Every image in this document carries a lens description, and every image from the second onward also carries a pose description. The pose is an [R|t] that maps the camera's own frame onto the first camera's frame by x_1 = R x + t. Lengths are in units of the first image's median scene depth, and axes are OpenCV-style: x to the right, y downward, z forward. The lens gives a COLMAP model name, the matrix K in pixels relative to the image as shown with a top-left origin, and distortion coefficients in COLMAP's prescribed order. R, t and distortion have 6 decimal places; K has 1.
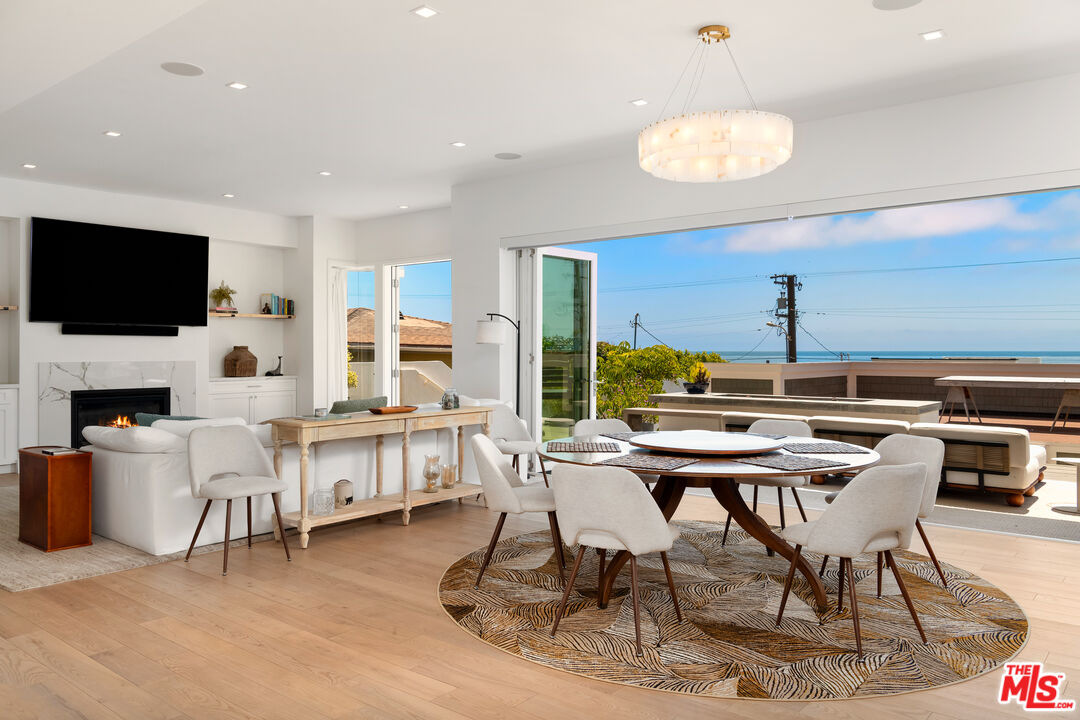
lens RADIAL K [[760.2, 0, 533.8], [0, 760.2, 345.5], [0, 0, 1]] dist [-0.009581, -0.006436]
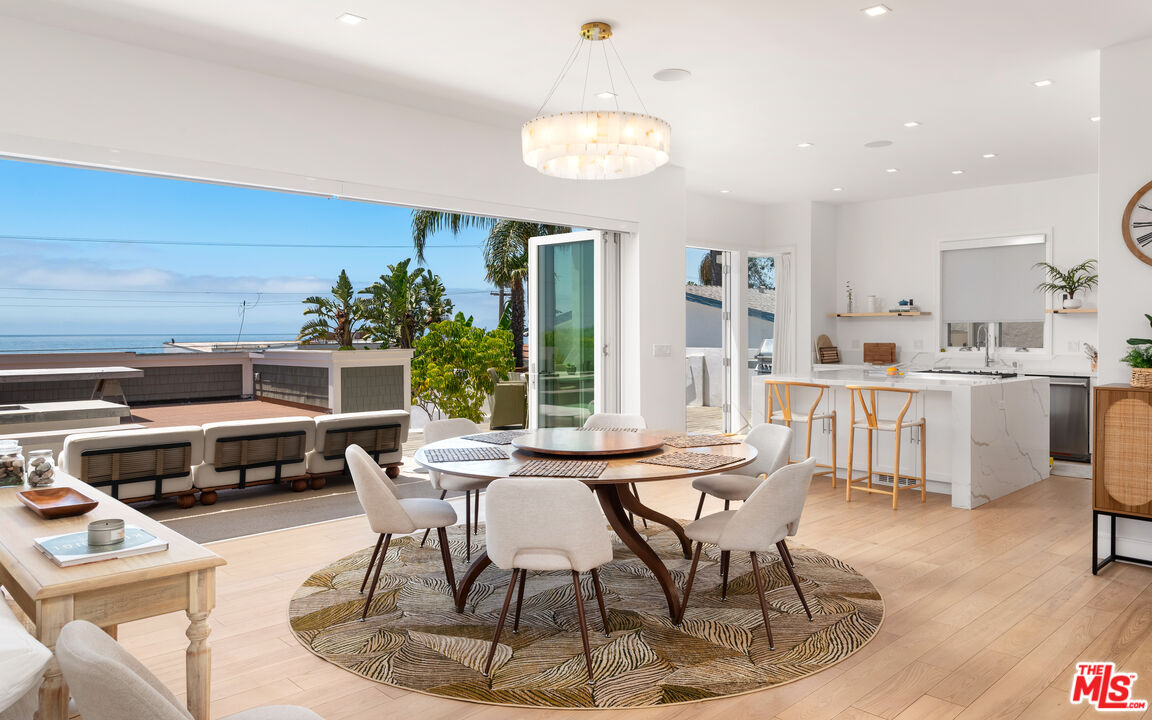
lens RADIAL K [[787.7, 0, 577.7], [0, 787.7, 339.5], [0, 0, 1]] dist [0.009220, 0.000598]
pose [[0.129983, -0.010166, 0.991464, -0.317292], [-0.001308, 0.999945, 0.010425, -0.006489], [-0.991515, -0.002652, 0.129963, 0.353073]]
